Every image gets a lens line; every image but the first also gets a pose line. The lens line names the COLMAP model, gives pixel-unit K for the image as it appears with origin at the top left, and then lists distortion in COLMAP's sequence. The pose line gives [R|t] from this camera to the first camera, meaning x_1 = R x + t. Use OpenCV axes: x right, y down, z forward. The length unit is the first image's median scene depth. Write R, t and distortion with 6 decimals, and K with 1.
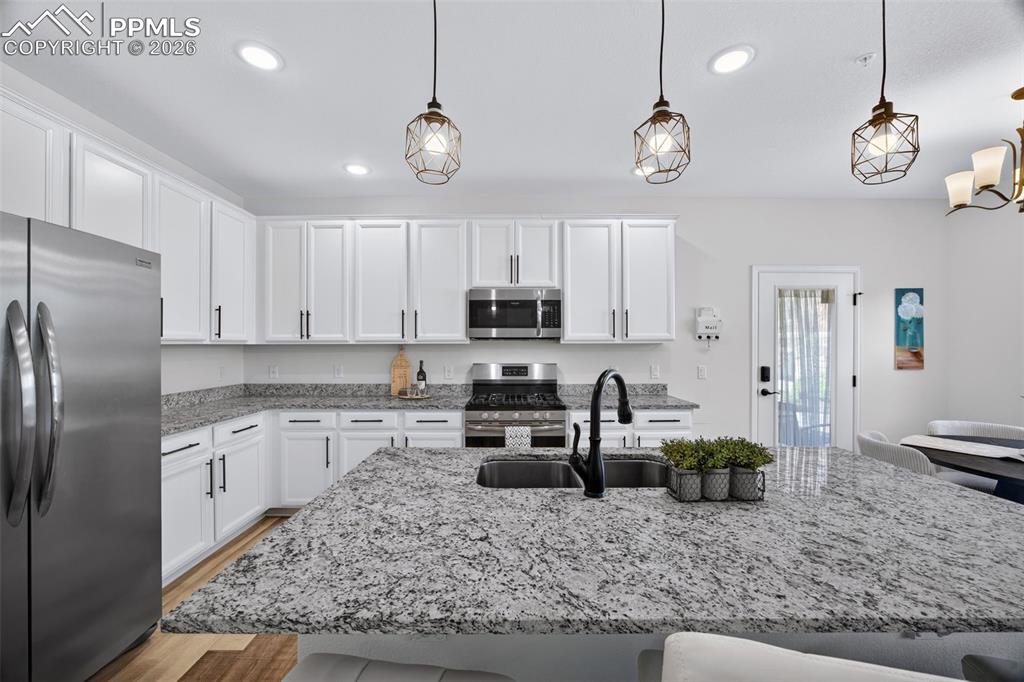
lens RADIAL K [[396.1, 0, 511.5], [0, 396.1, 345.7], [0, 0, 1]] dist [-0.025136, 0.000259]
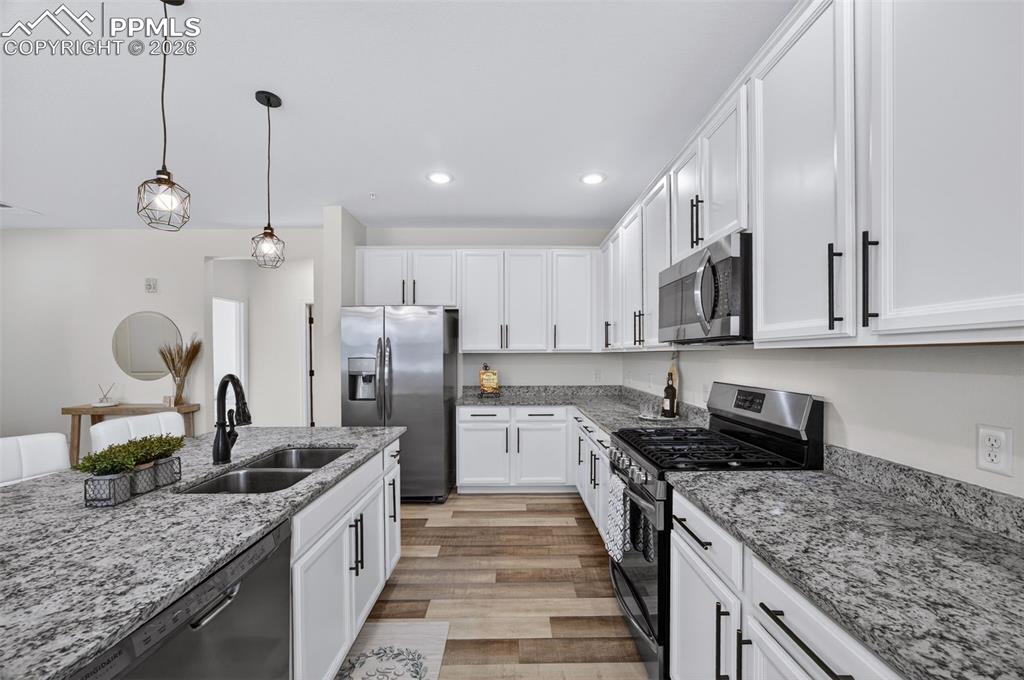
lens RADIAL K [[406.4, 0, 515.4], [0, 406.4, 350.9], [0, 0, 1]] dist [-0.022916, 0.008342]
pose [[0.007915, -0.005946, -0.999951, 0.591802], [0.007275, 0.999956, -0.005889, -0.002744], [0.999942, -0.007228, 0.007957, 0.729171]]
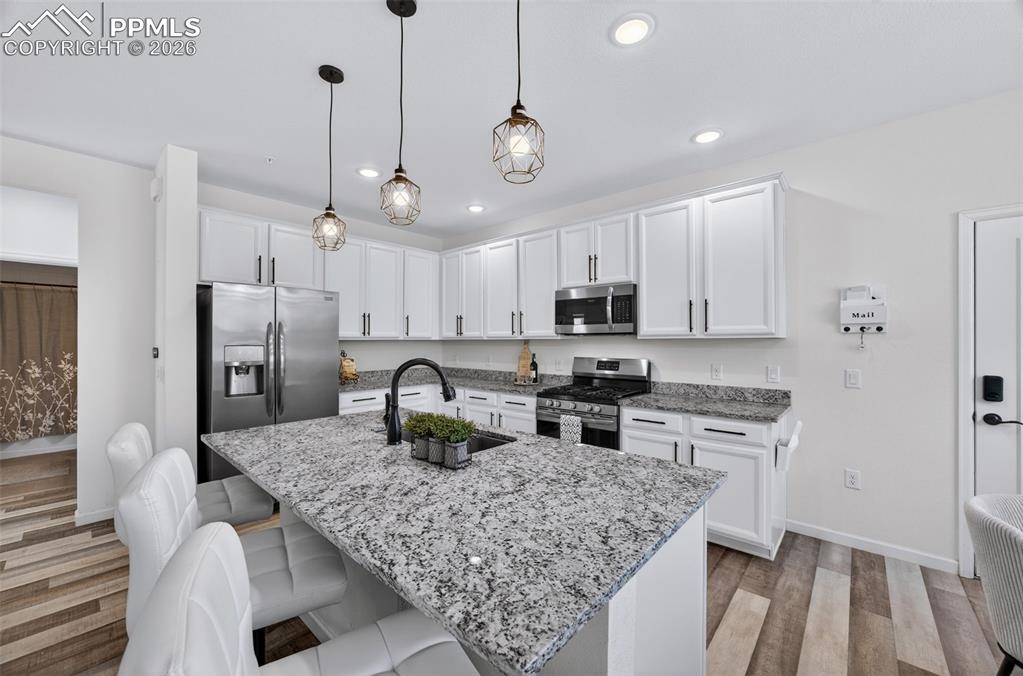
lens RADIAL K [[405.3, 0, 511.5], [0, 405.3, 338.0], [0, 0, 1]] dist [-0.000181, 0.000790]
pose [[0.747046, -0.003646, -0.664762, 0.561097], [0.003938, 0.999992, -0.001060, -0.007922], [0.664761, -0.001826, 0.747054, 0.052371]]
